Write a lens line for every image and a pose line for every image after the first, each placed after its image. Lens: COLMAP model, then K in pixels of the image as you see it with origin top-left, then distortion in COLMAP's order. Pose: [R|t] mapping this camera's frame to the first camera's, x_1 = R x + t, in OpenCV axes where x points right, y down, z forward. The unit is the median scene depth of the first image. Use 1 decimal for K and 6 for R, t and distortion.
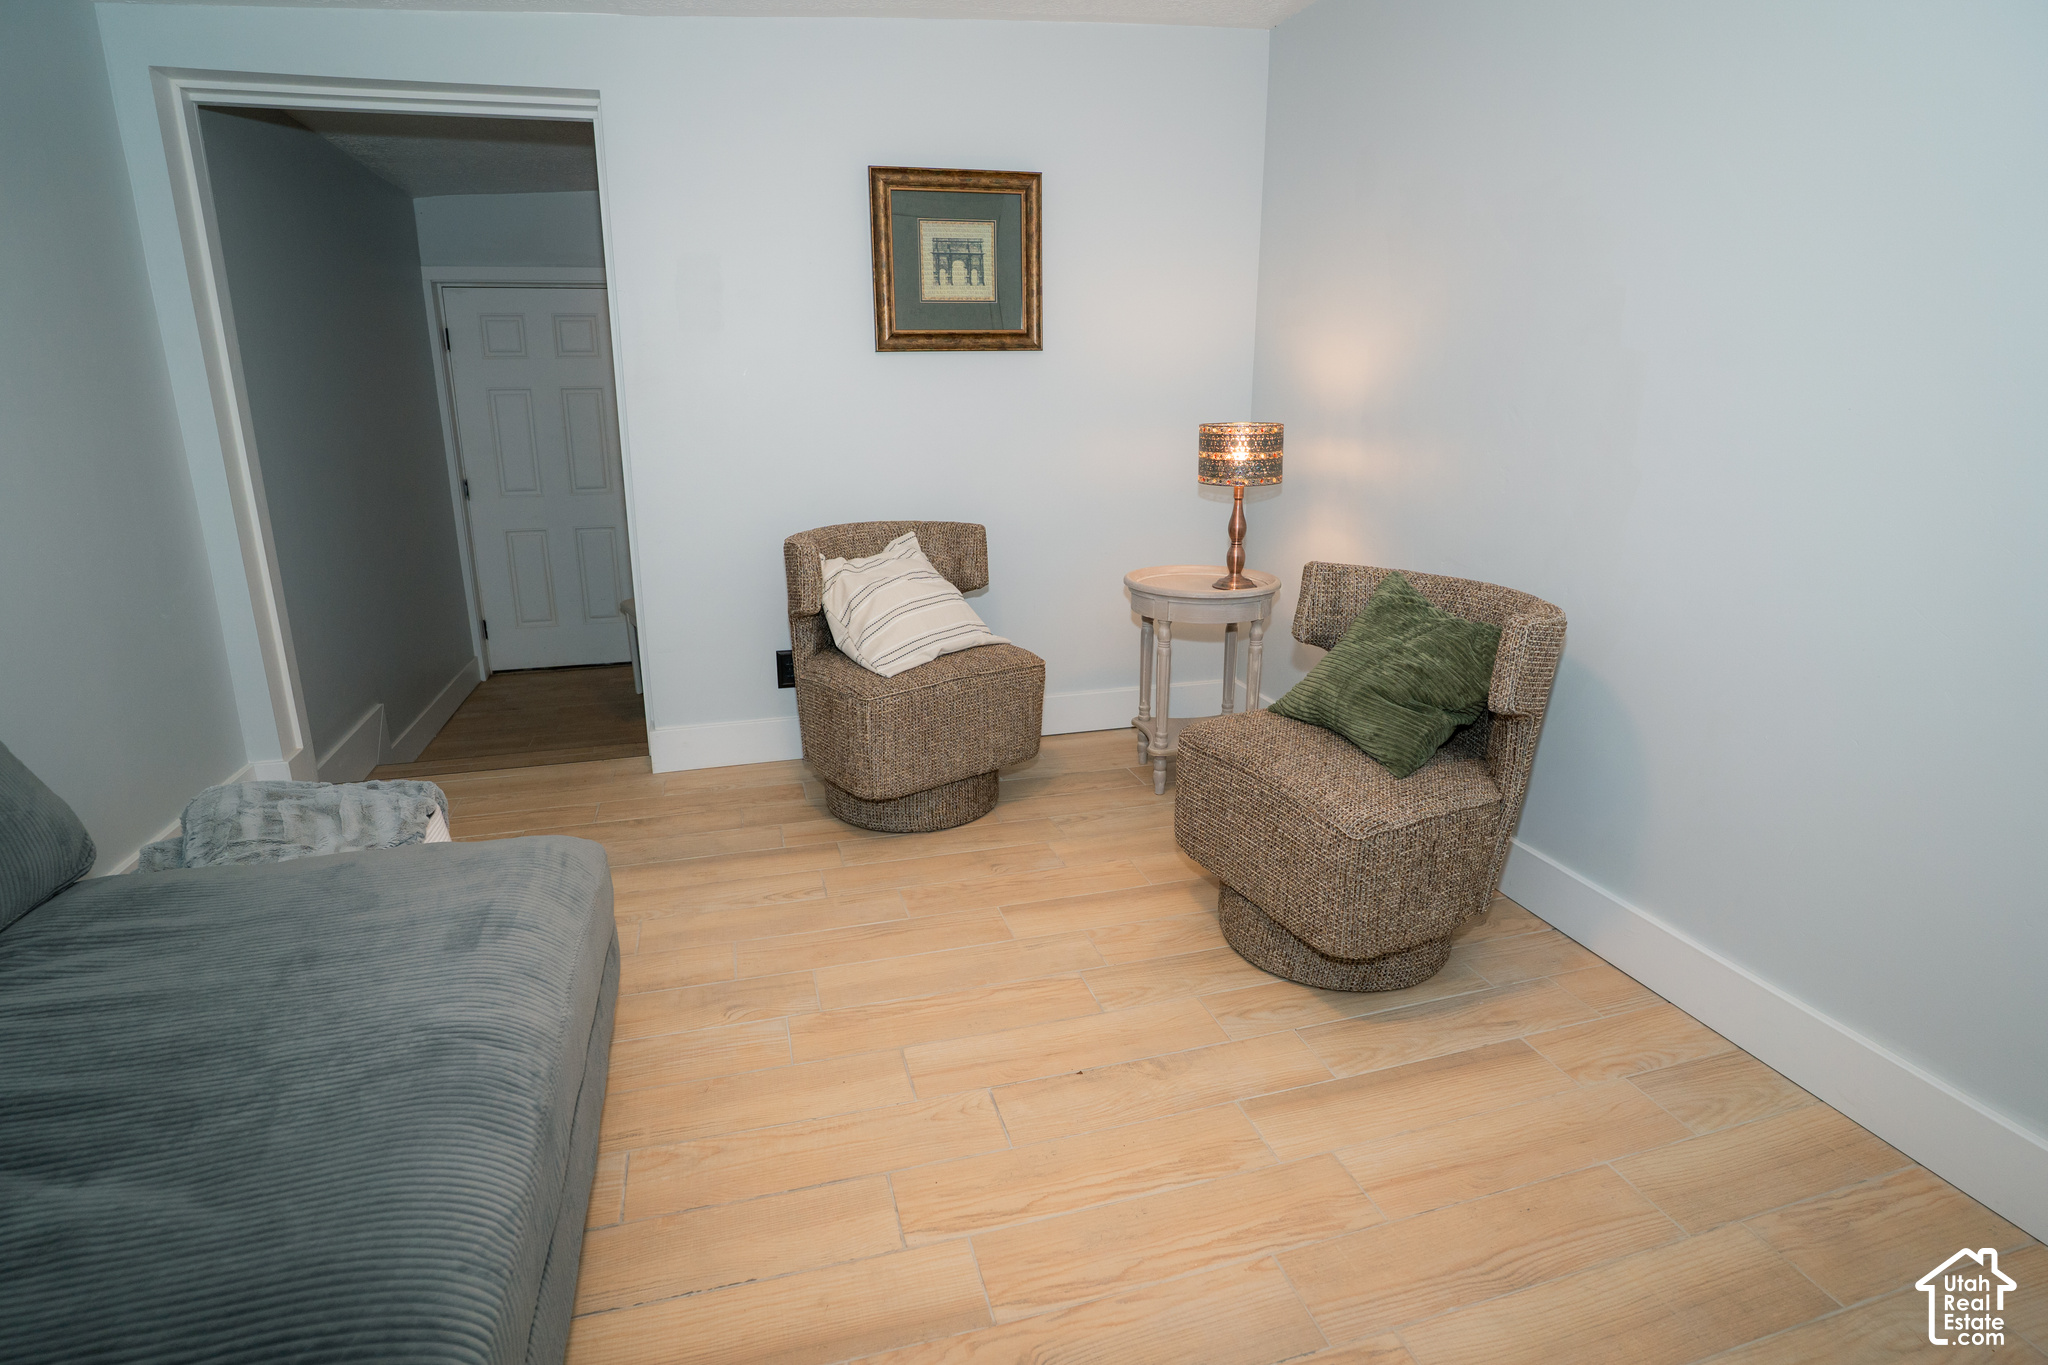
lens RADIAL K [[1035.8, 0, 930.0], [0, 1035.8, 683.4], [0, 0, 1]] dist [-0.000468, -0.000093]
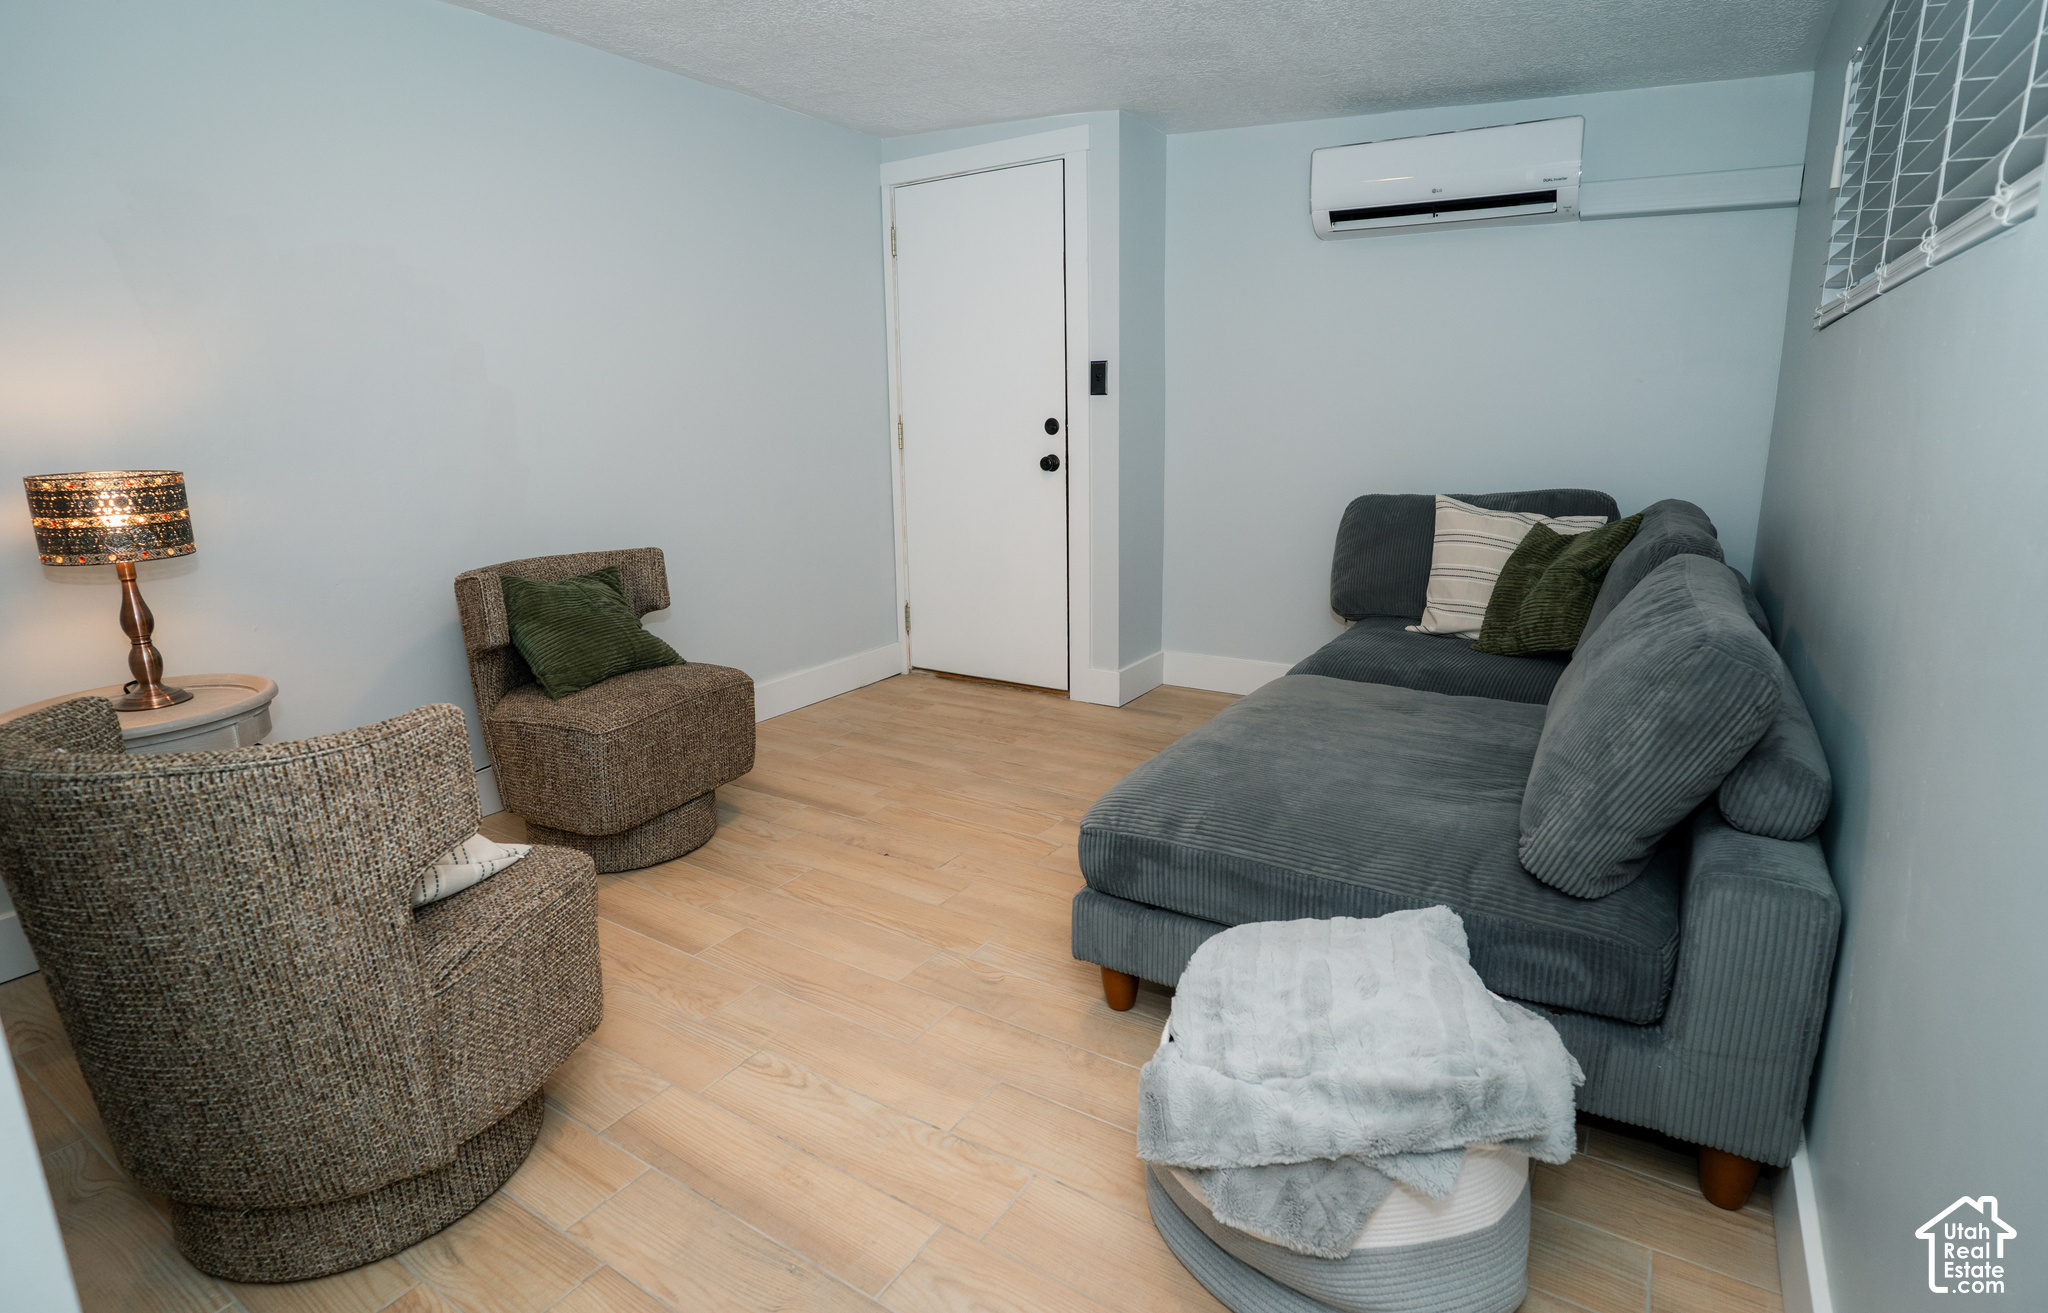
lens RADIAL K [[1026.6, 0, 1024.0], [0, 1026.6, 656.5], [0, 0, 1]] dist [-0.000234, 0.000024]
pose [[-0.711153, -0.136023, 0.689753, -0.822774], [0.212382, 0.893700, 0.395214, -0.363062], [-0.670191, 0.427548, -0.606668, 1.353880]]
